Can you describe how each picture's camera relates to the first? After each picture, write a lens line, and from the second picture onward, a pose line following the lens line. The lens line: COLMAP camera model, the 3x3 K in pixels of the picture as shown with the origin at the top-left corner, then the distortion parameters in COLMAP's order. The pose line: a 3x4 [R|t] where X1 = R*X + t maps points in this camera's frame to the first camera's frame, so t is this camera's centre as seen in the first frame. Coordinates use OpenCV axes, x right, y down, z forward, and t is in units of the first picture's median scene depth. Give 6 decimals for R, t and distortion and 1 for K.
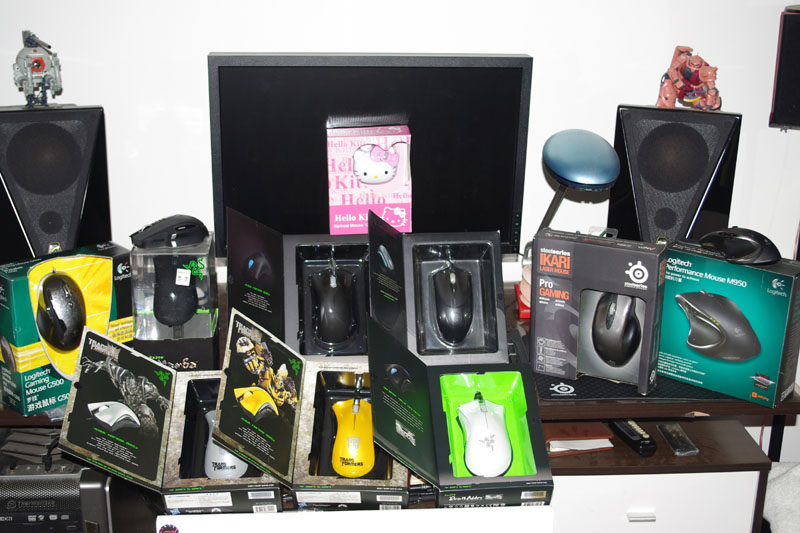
lens RADIAL K [[1066.7, 0, 400.0], [0, 1066.7, 266.5], [0, 0, 1]] dist [-0.021993, -0.016420]
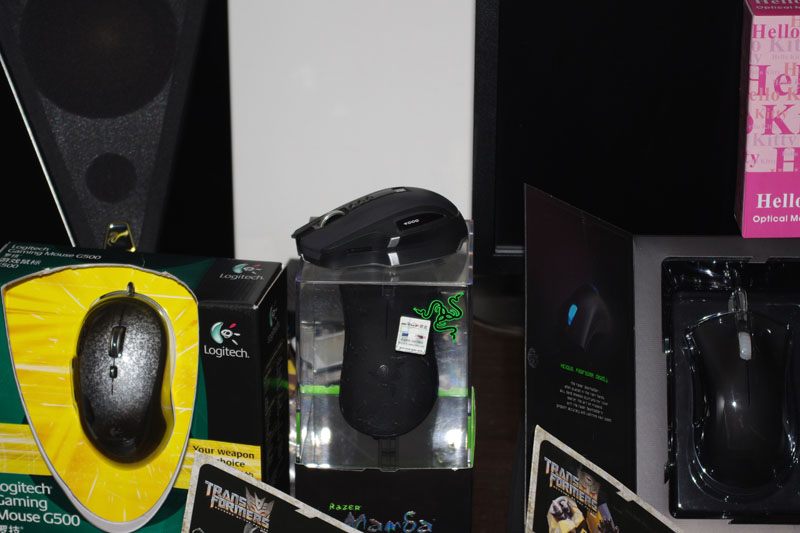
lens RADIAL K [[1878.8, 0, 400.0], [0, 1878.8, 266.5], [0, 0, 1]] dist [0.086854, -0.228376]
pose [[0.989682, 0.034814, -0.138986, -0.101774], [-0.026461, 0.997756, 0.061498, -0.065112], [0.140815, -0.057186, 0.988383, 0.236307]]
